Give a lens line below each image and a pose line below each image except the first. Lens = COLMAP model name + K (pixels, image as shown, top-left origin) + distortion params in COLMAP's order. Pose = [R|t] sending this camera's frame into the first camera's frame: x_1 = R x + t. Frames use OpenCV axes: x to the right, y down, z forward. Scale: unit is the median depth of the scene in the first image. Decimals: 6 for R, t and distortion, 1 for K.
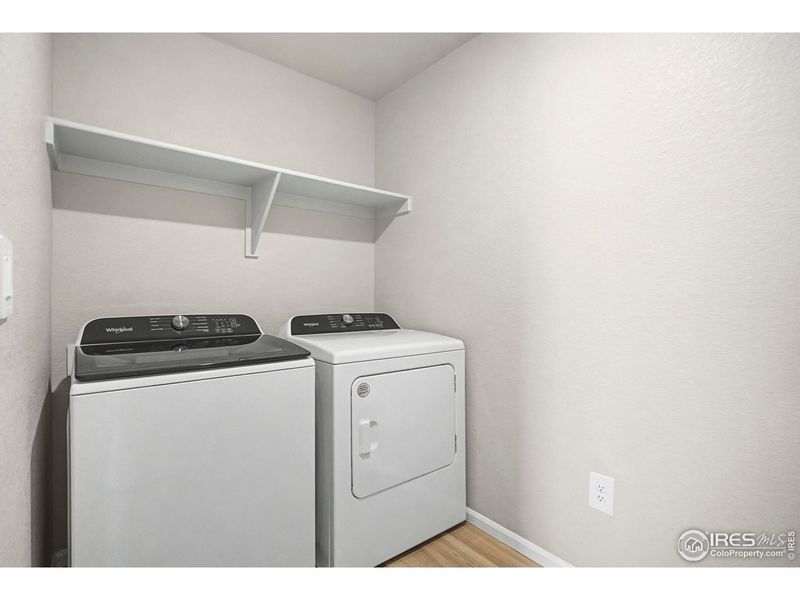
lens RADIAL K [[382.8, 0, 411.2], [0, 382.8, 287.6], [0, 0, 1]] dist [0.000470, 0.000368]
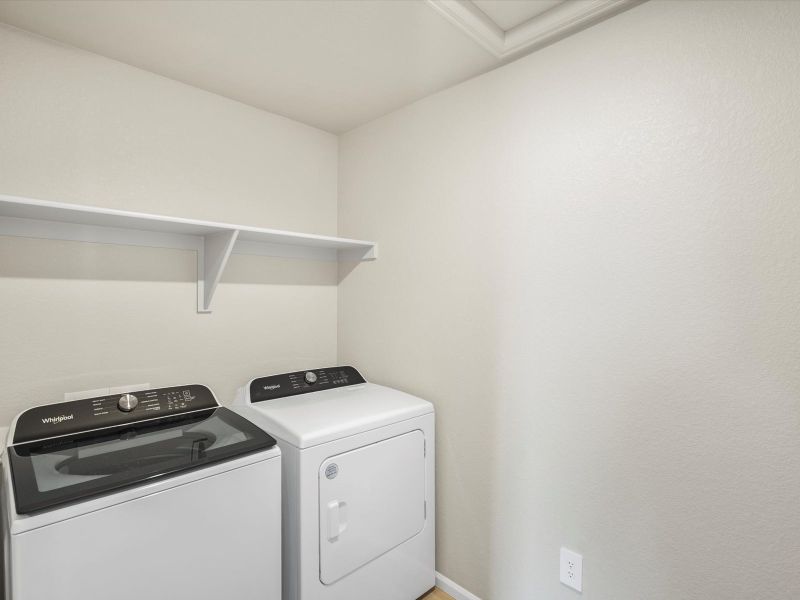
lens RADIAL K [[403.3, 0, 405.6], [0, 403.3, 301.9], [0, 0, 1]] dist [0.000073, -0.000470]
pose [[0.996018, 0.000504, 0.089152, -0.024648], [-0.001505, 0.999937, 0.011168, -0.130368], [-0.089141, -0.011258, 0.995955, -0.008998]]
